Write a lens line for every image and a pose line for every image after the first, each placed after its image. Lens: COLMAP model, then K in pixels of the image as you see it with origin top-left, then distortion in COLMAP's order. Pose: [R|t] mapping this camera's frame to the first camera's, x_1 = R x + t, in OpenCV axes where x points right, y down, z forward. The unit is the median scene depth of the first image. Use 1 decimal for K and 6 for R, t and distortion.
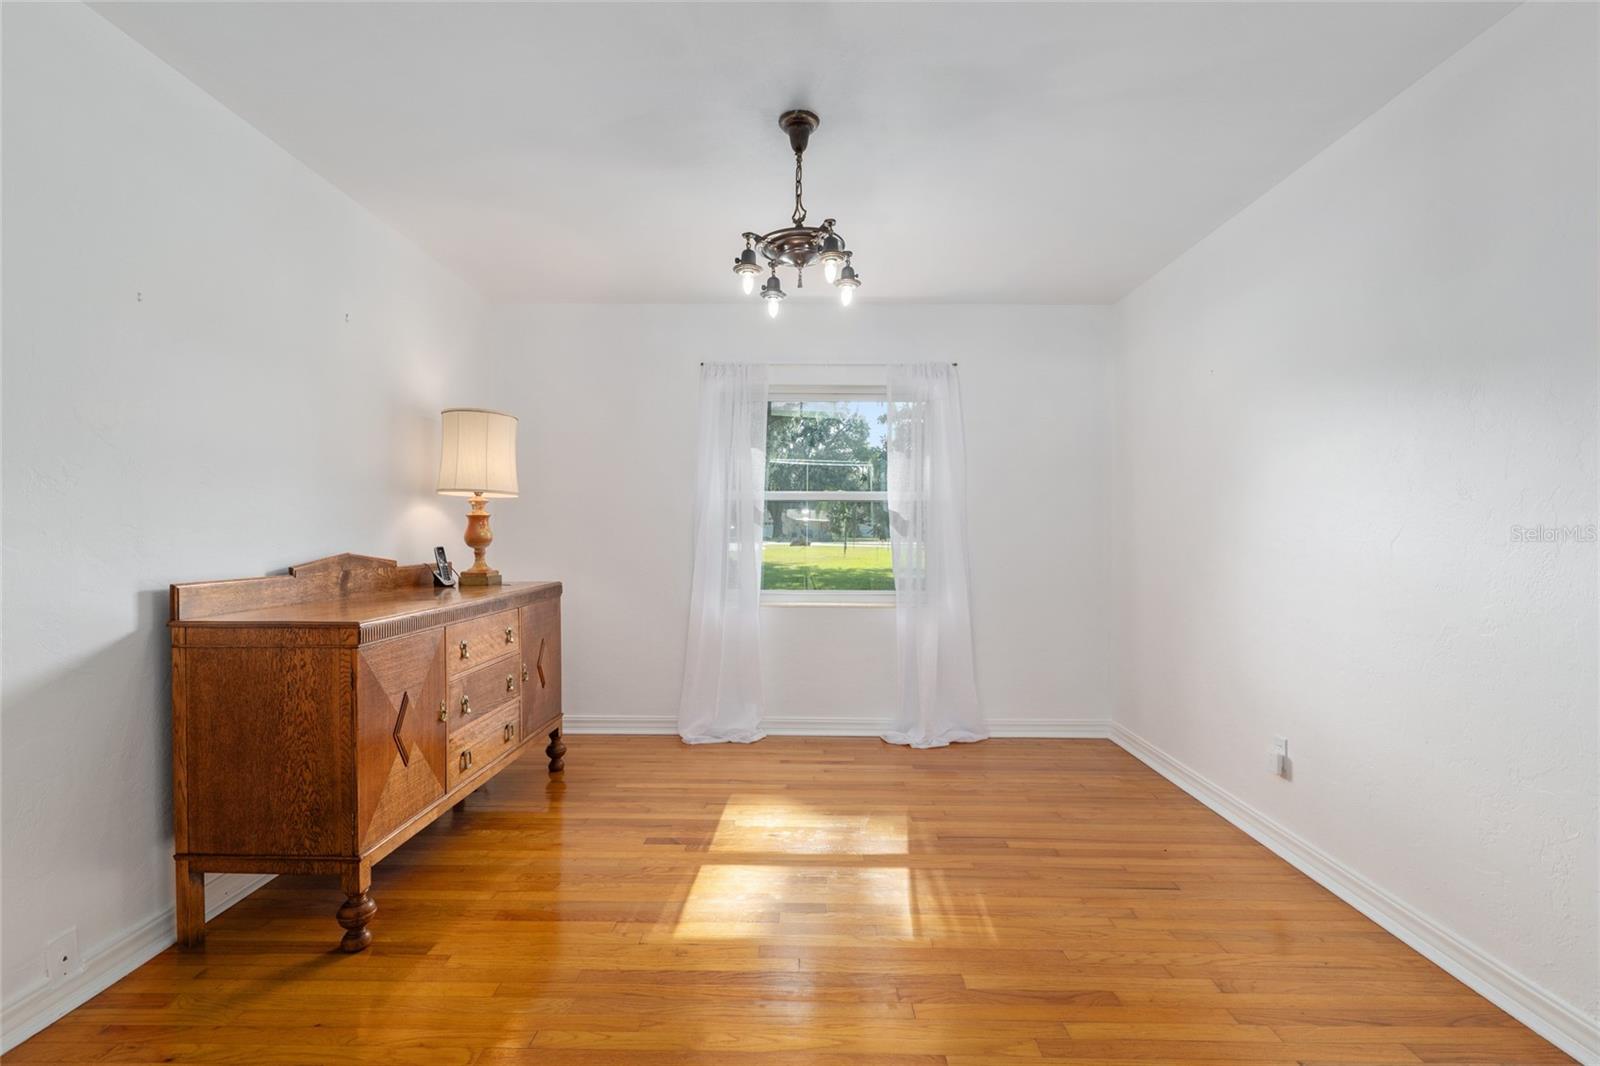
lens RADIAL K [[681.1, 0, 805.0], [0, 681.1, 535.1], [0, 0, 1]] dist [-0.001099, 0.000445]
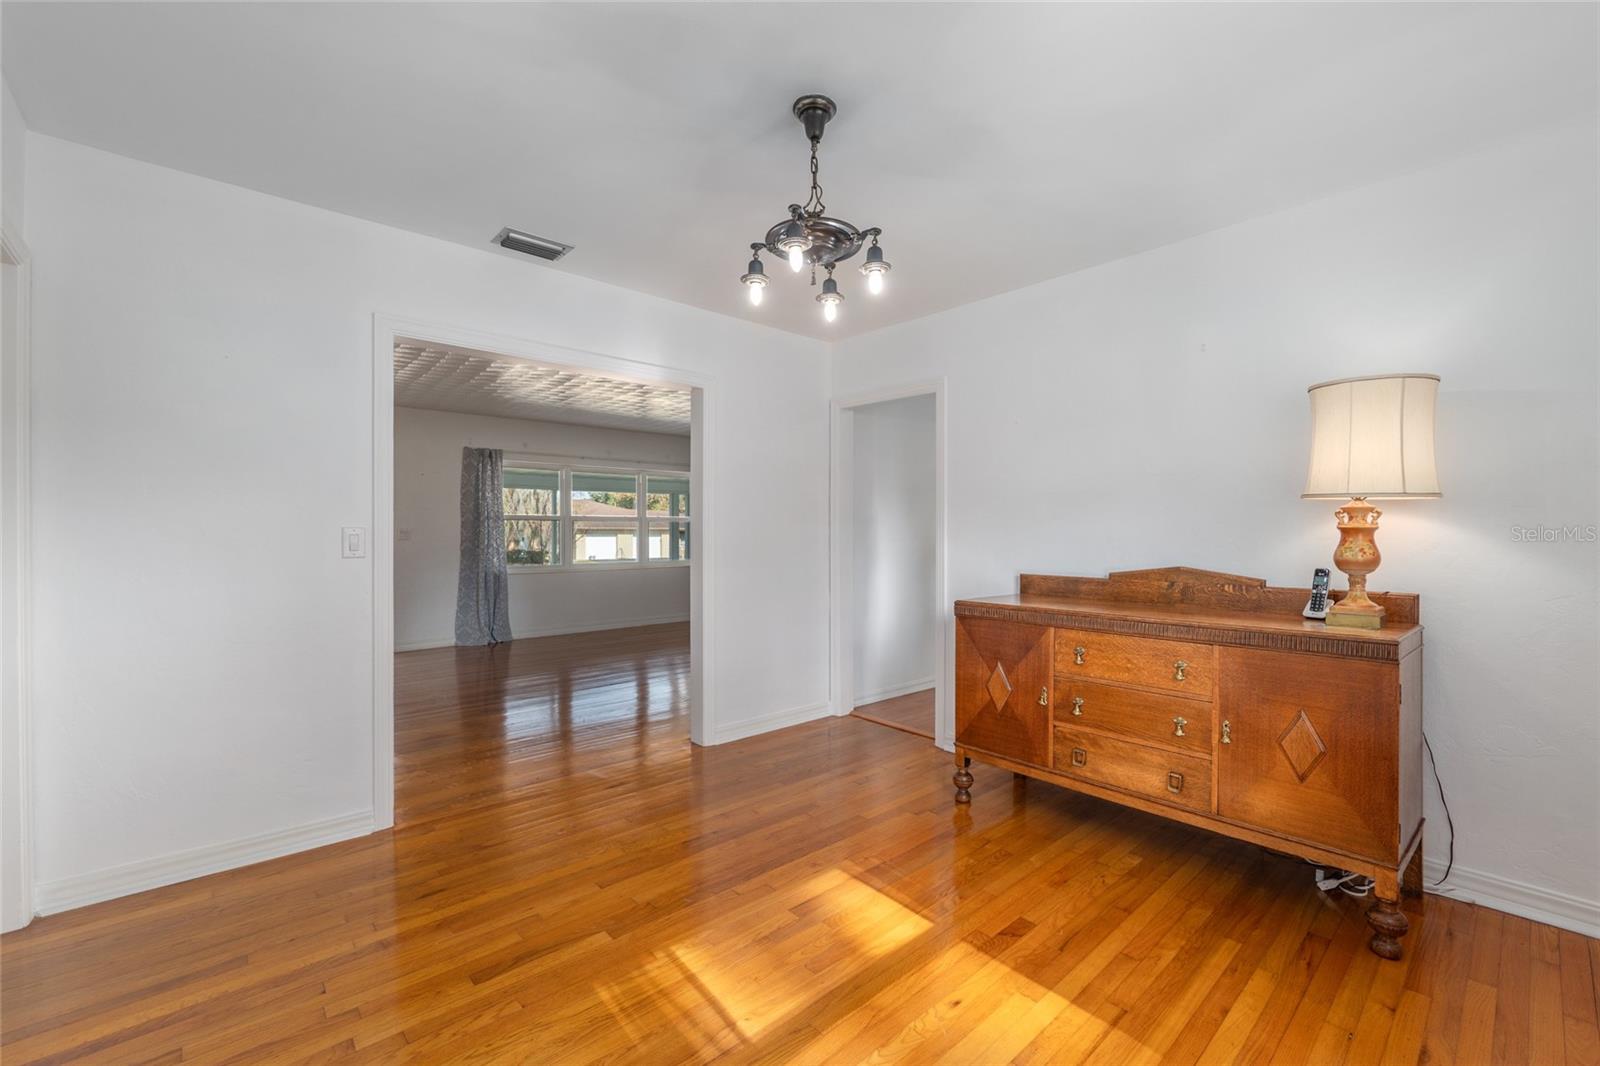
lens RADIAL K [[655.8, 0, 800.4], [0, 655.8, 539.5], [0, 0, 1]] dist [-0.010594, -0.000536]
pose [[-0.729325, -0.005782, -0.684143, 0.615501], [-0.004143, 0.999983, -0.004035, -0.013381], [0.684155, -0.000108, -0.729337, 1.645736]]
